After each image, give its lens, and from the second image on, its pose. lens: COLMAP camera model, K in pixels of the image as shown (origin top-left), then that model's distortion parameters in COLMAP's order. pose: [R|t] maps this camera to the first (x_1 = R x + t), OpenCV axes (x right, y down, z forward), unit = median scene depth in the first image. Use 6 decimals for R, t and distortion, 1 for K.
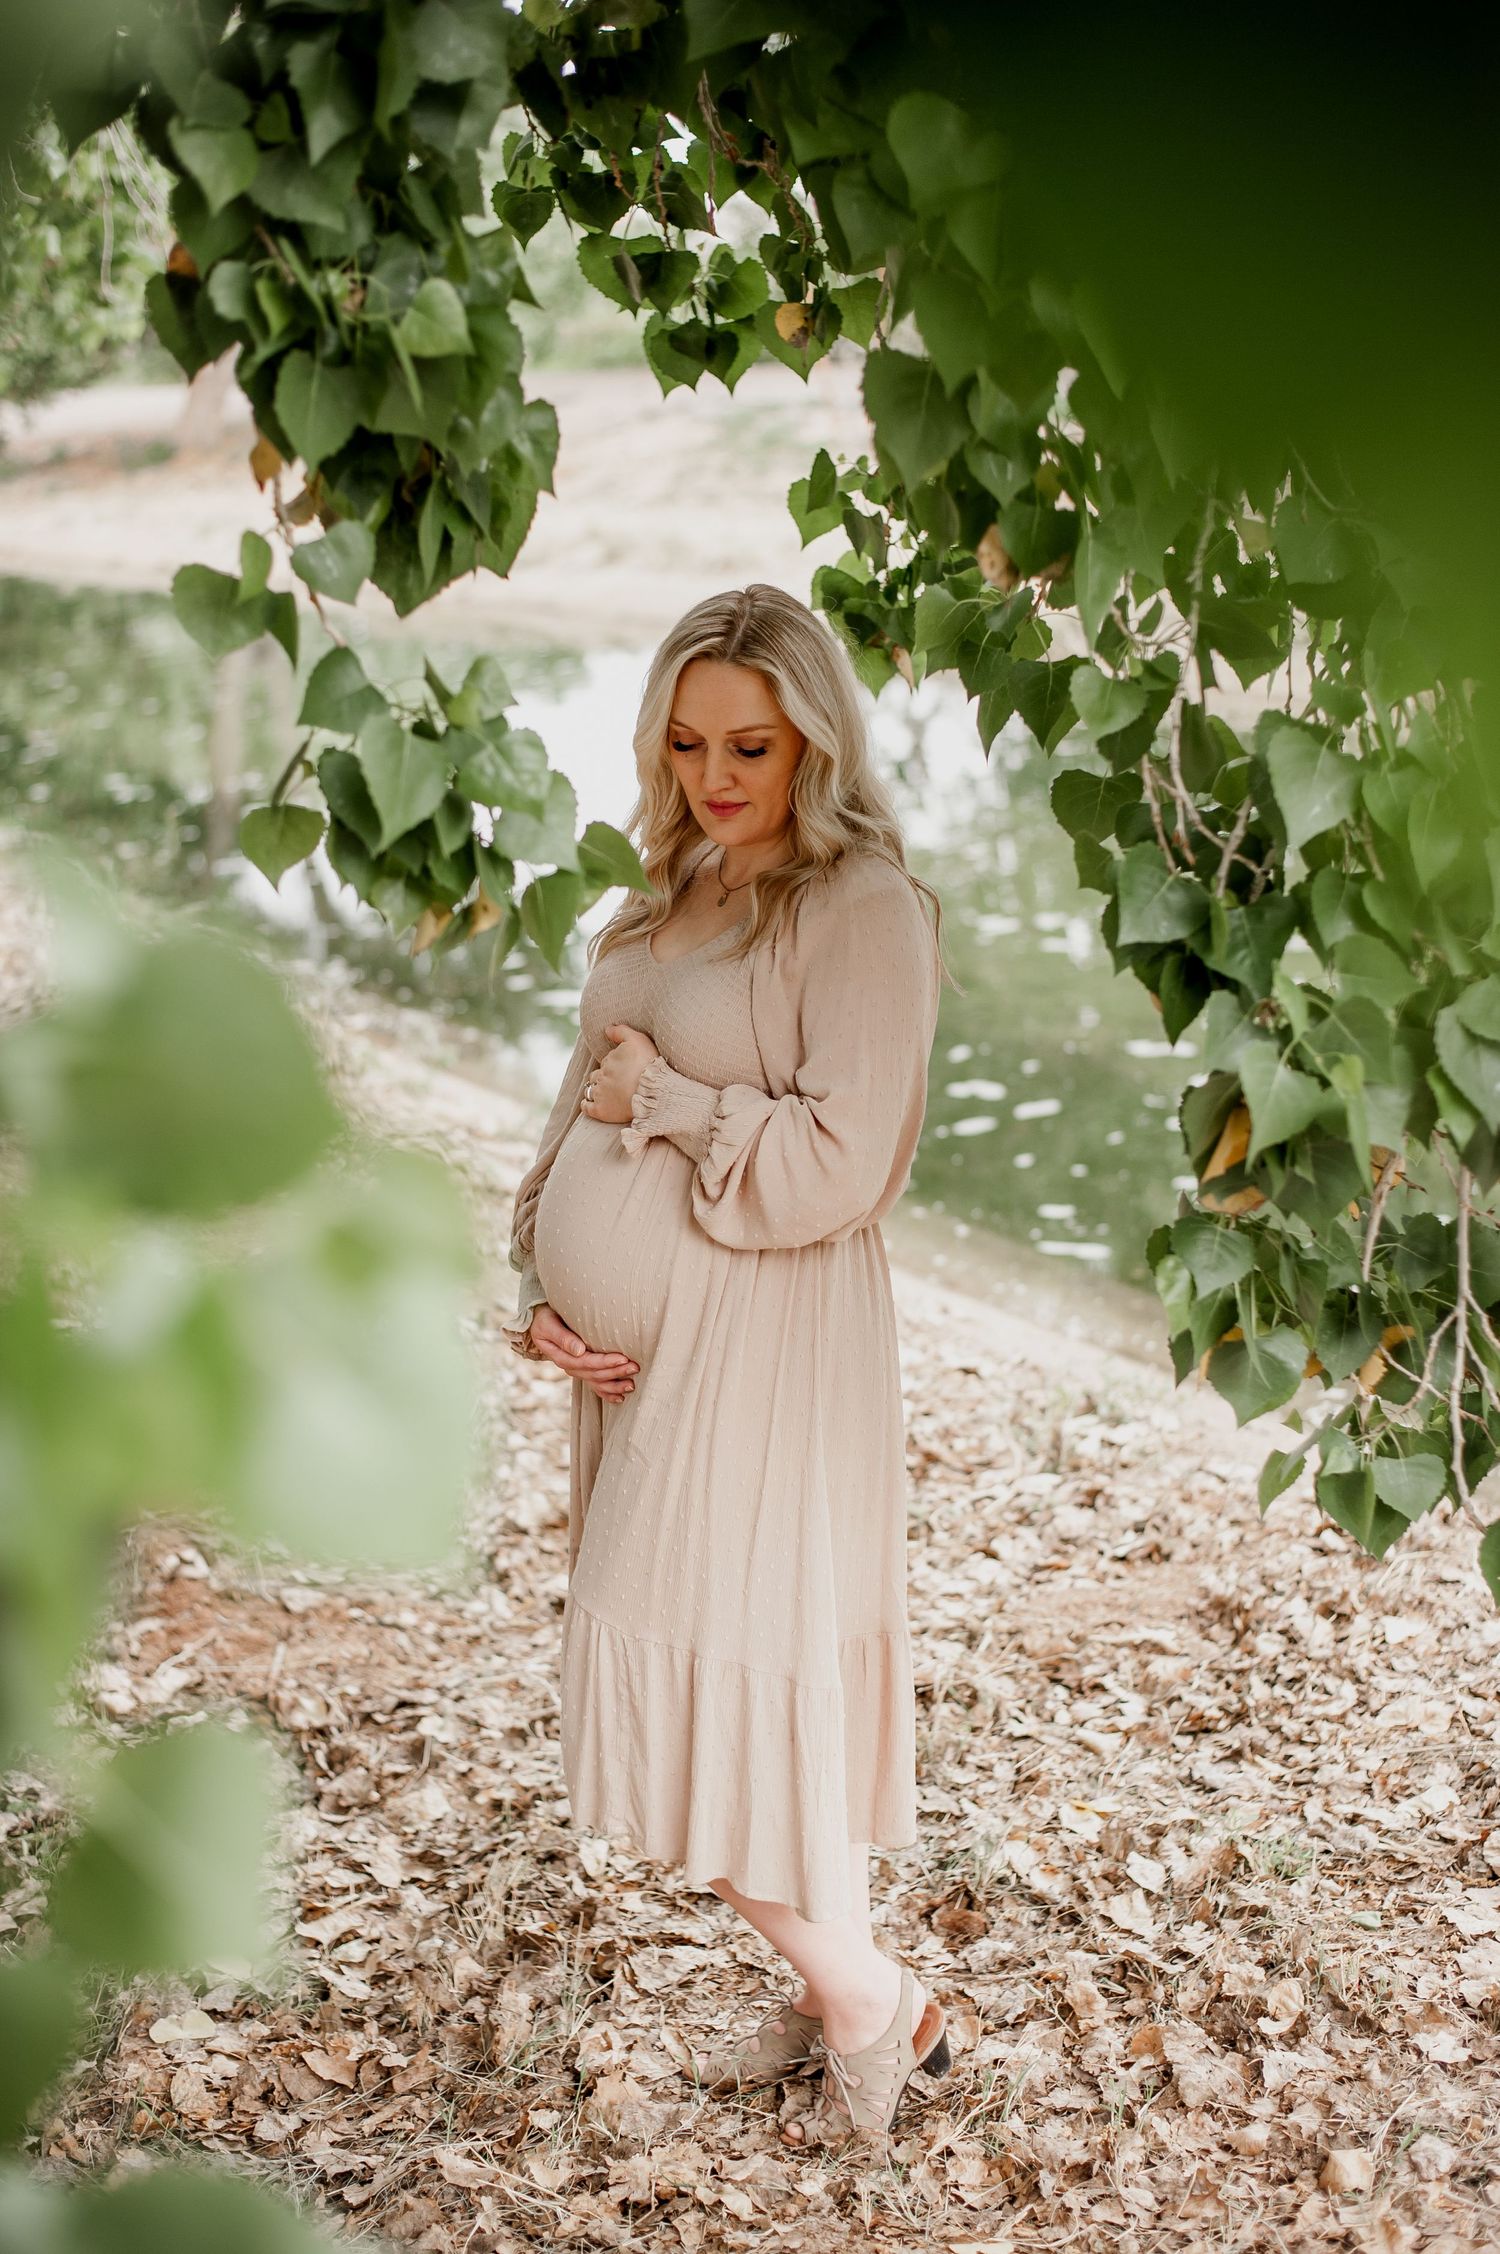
lens RADIAL K [[3262.4, 0, 750.0], [0, 3262.4, 1127.0], [0, 0, 1]] dist [-0.070499, -0.013424]
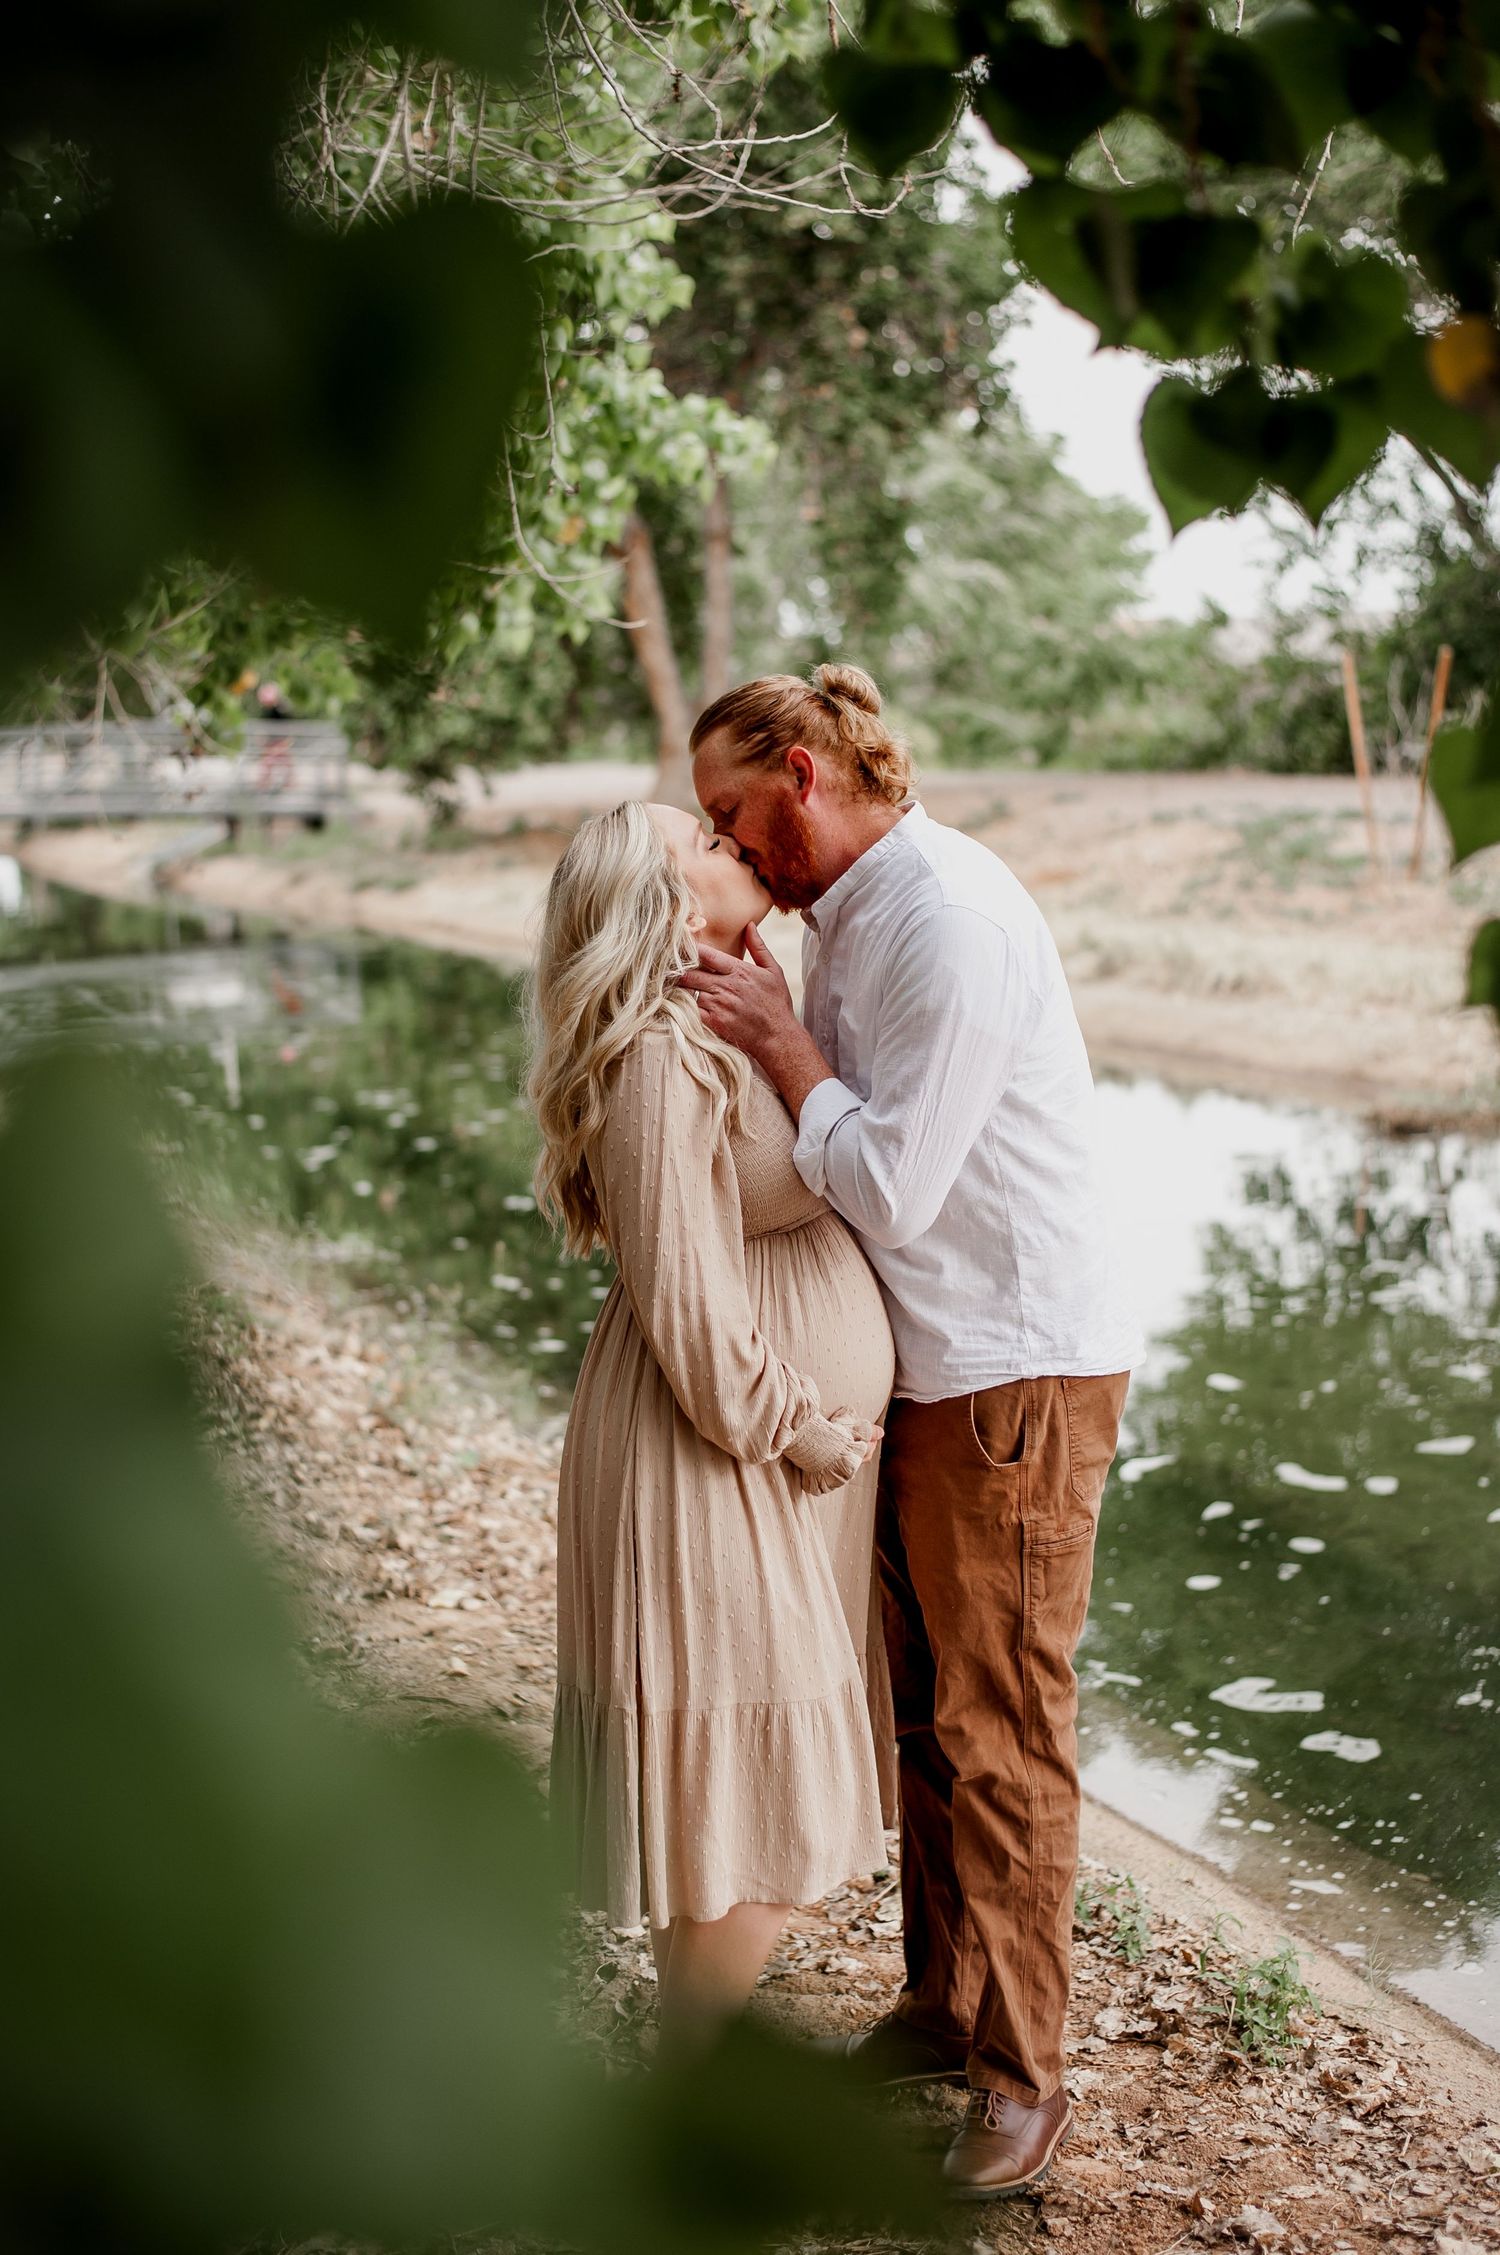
lens RADIAL K [[3263.9, 0, 750.0], [0, 3263.9, 1127.5], [0, 0, 1]] dist [-0.070499, -0.013424]
pose [[0.986590, 0.062273, -0.150869, -0.010494], [-0.080969, 0.989329, -0.121131, -0.078674], [0.141715, 0.131723, 0.981104, 0.541528]]
